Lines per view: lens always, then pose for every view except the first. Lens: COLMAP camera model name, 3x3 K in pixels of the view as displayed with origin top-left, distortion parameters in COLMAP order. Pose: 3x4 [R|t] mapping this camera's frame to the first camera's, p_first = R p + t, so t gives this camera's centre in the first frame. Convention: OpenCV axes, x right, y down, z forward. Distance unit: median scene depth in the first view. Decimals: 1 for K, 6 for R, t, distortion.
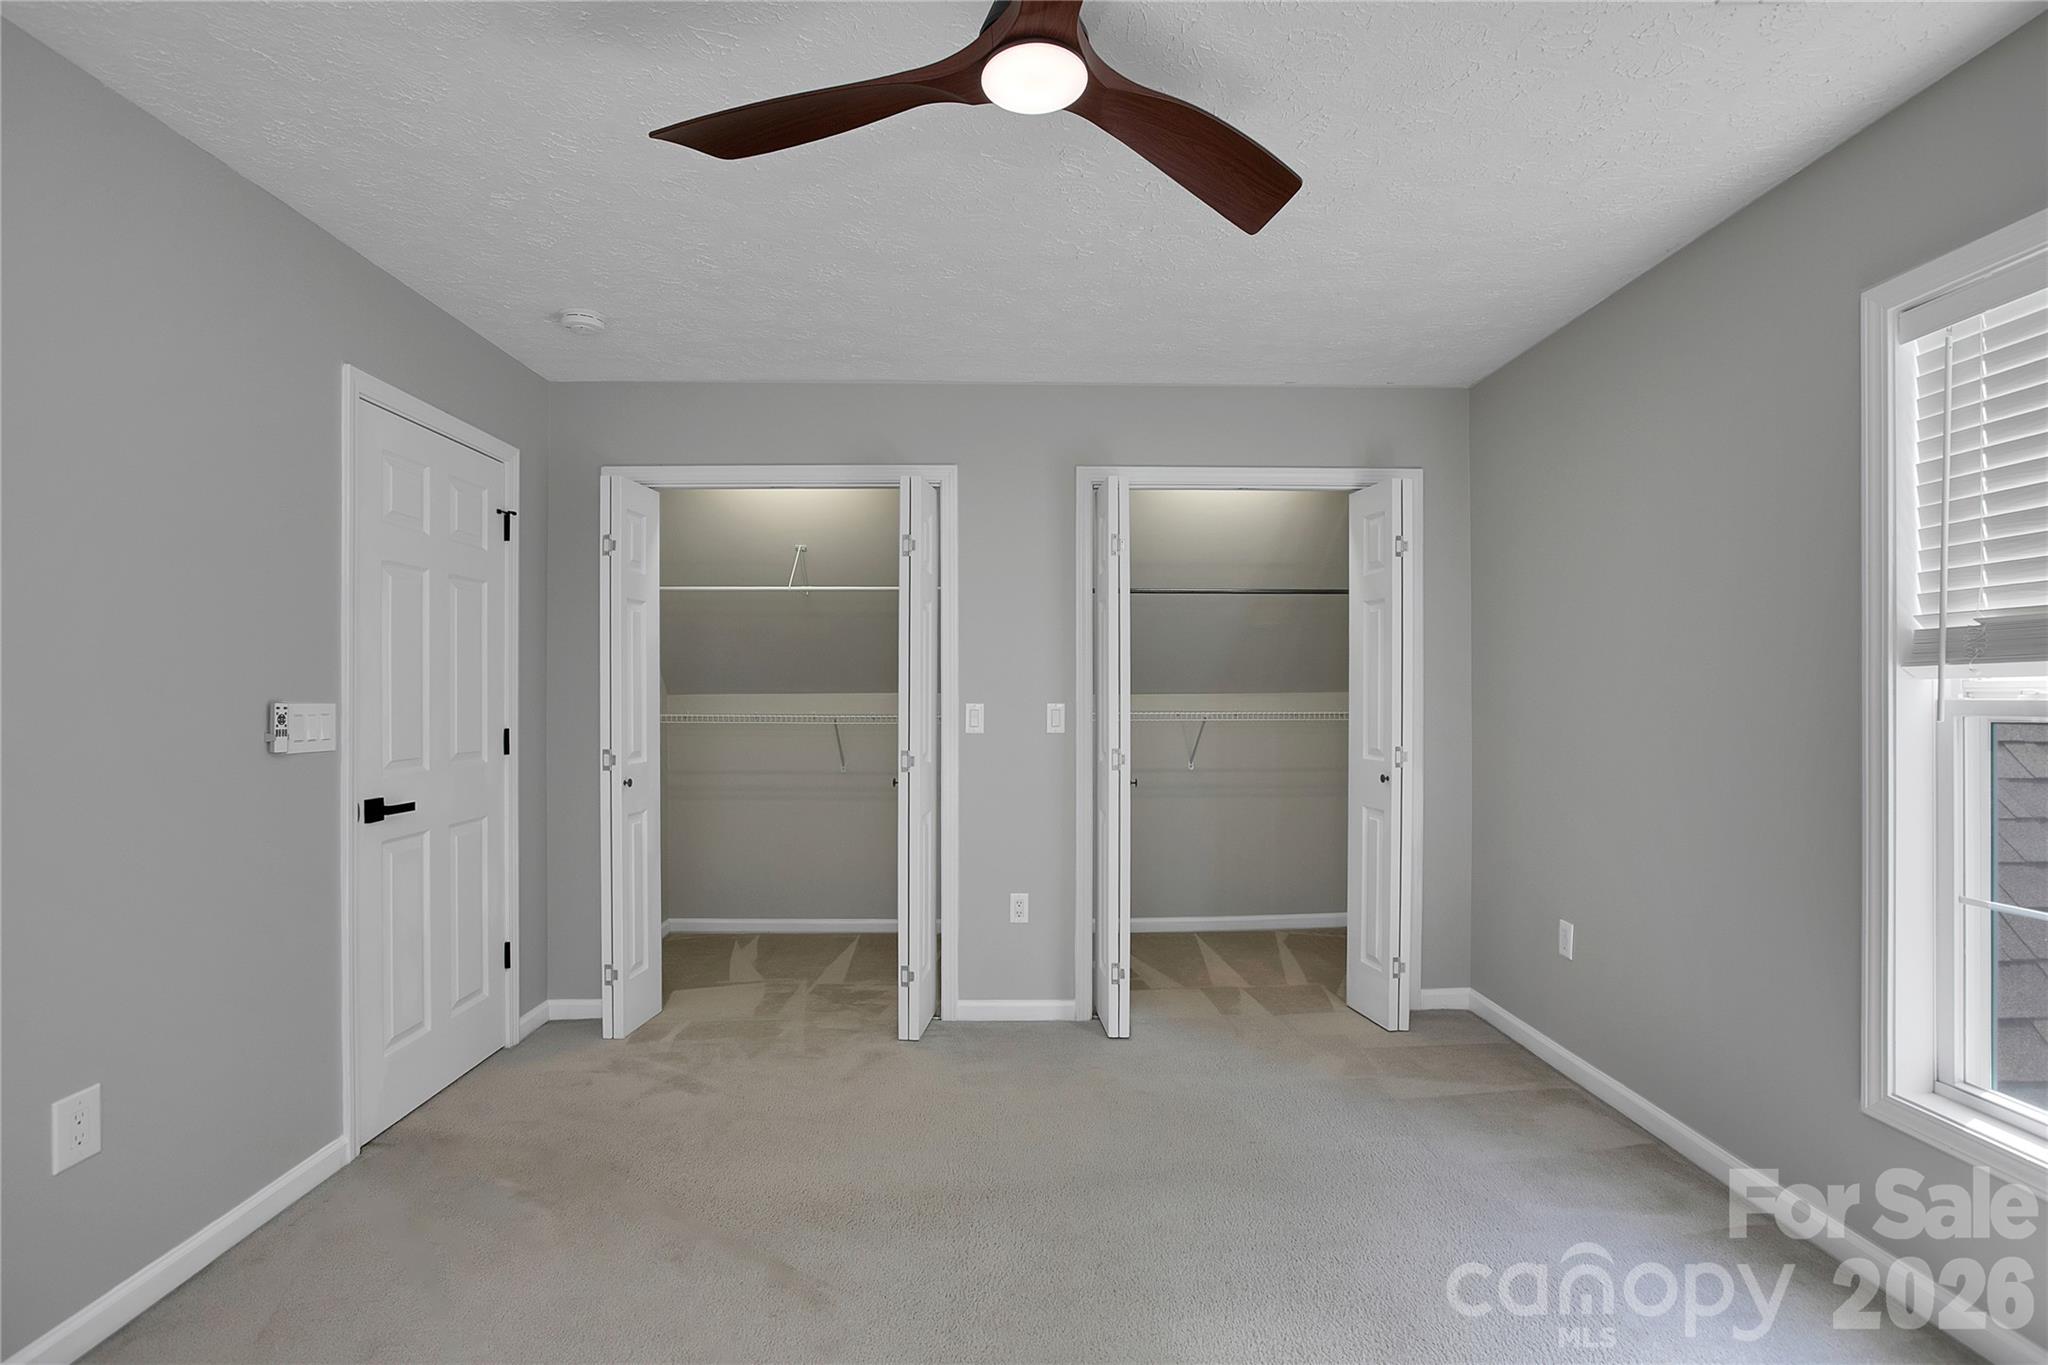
lens RADIAL K [[1031.0, 0, 1025.9], [0, 1031.0, 694.0], [0, 0, 1]] dist [-0.055461, 0.030581]
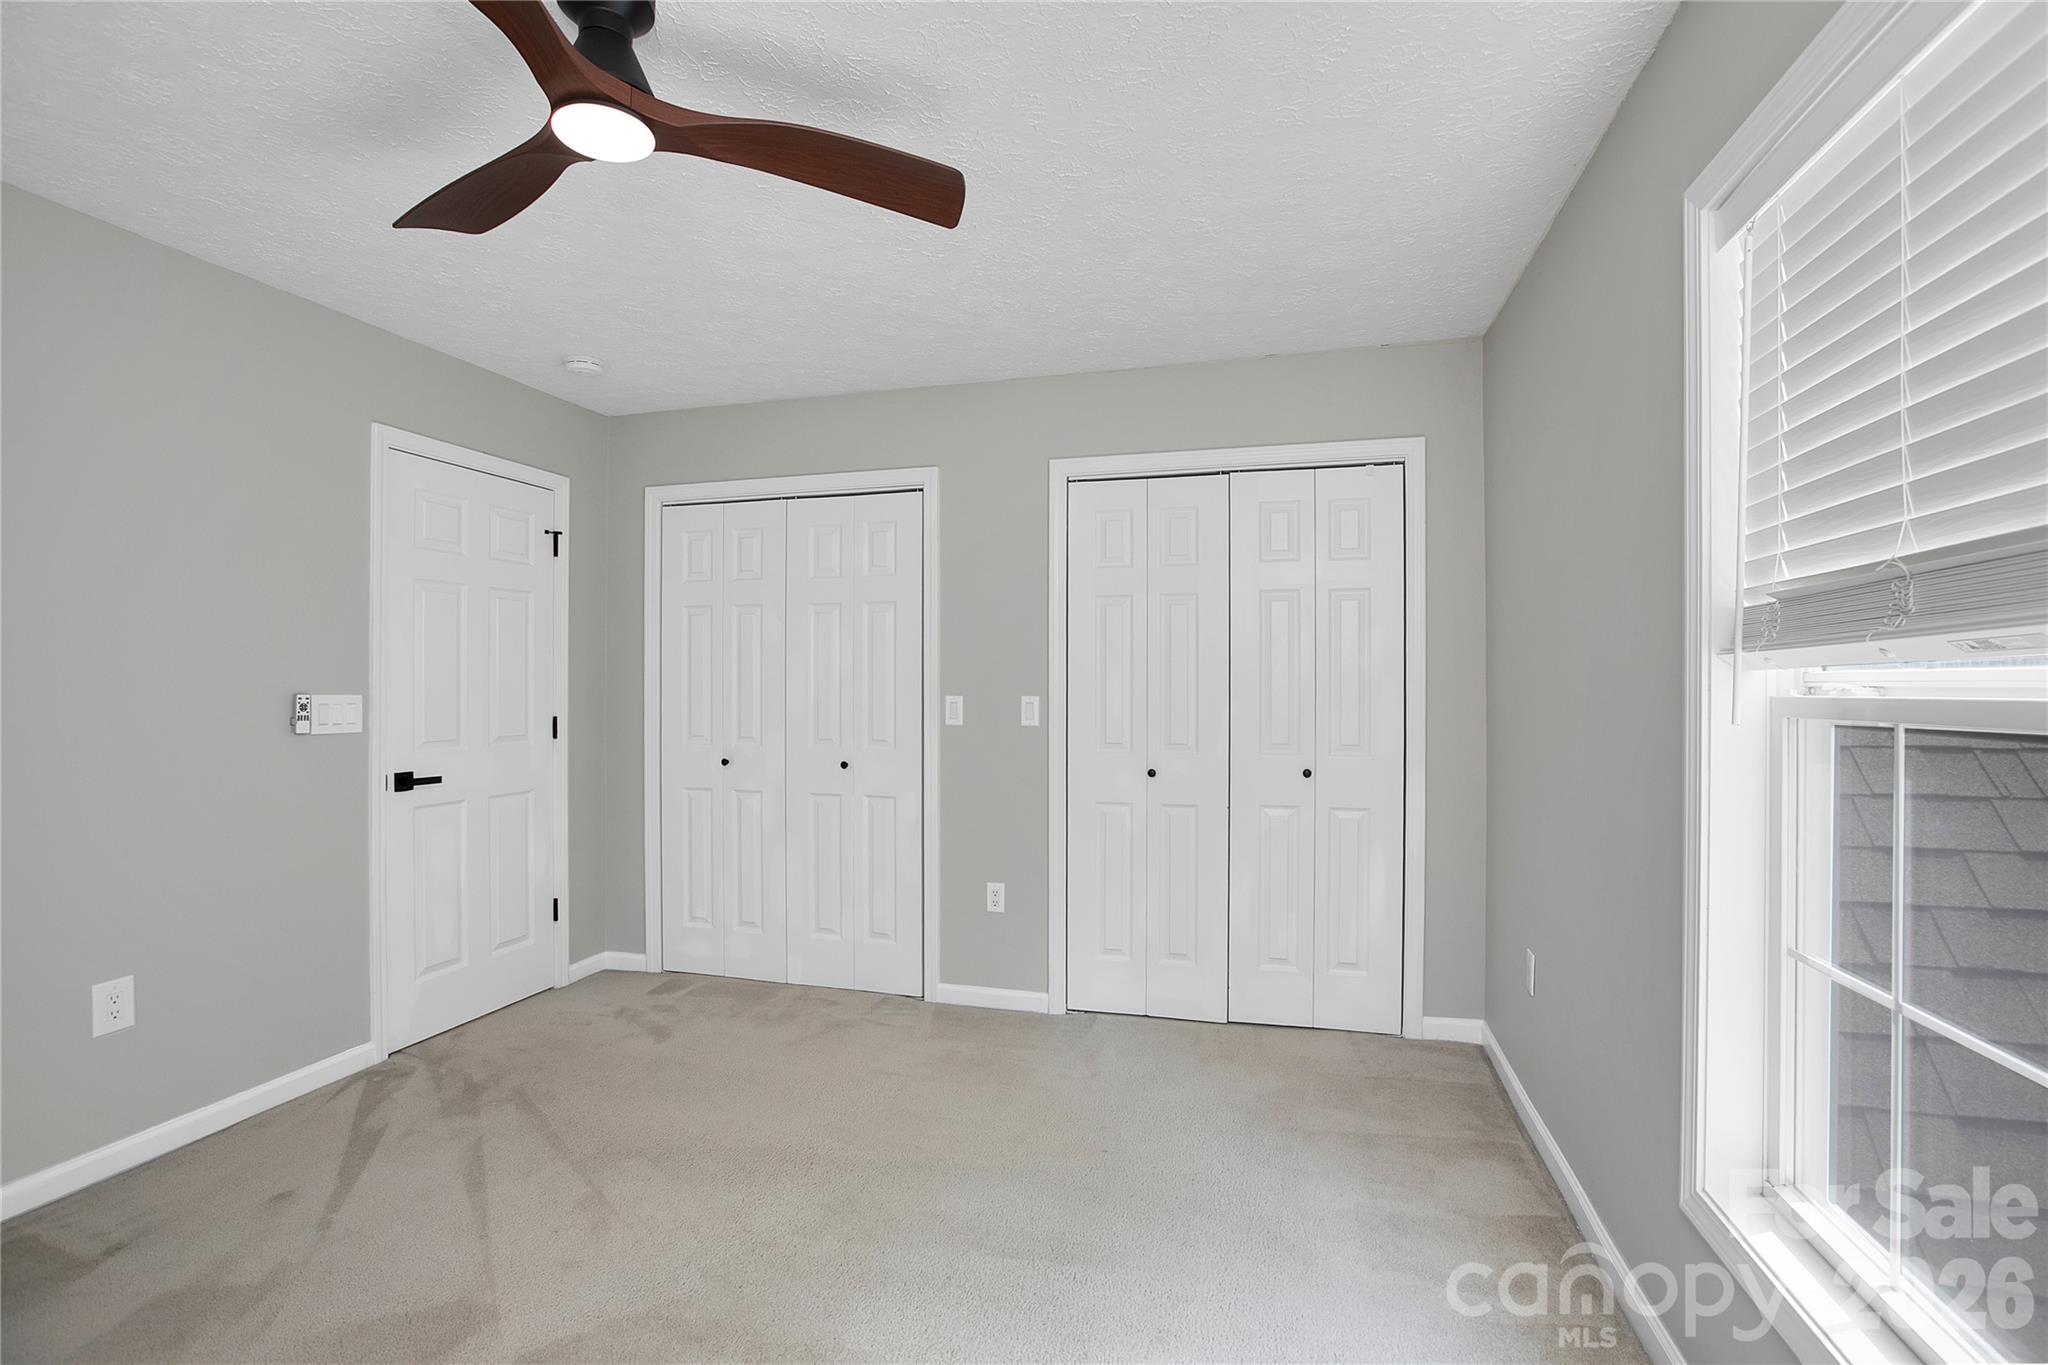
lens RADIAL K [[1025.8, 0, 1024.0], [0, 1025.8, 682.5], [0, 0, 1]] dist [-0.054803, 0.026006]
pose [[0.953278, -0.000831, -0.302094, 0.431730], [-0.000157, 0.999995, -0.003248, -0.001852], [0.302095, 0.003144, 0.953273, 0.056796]]
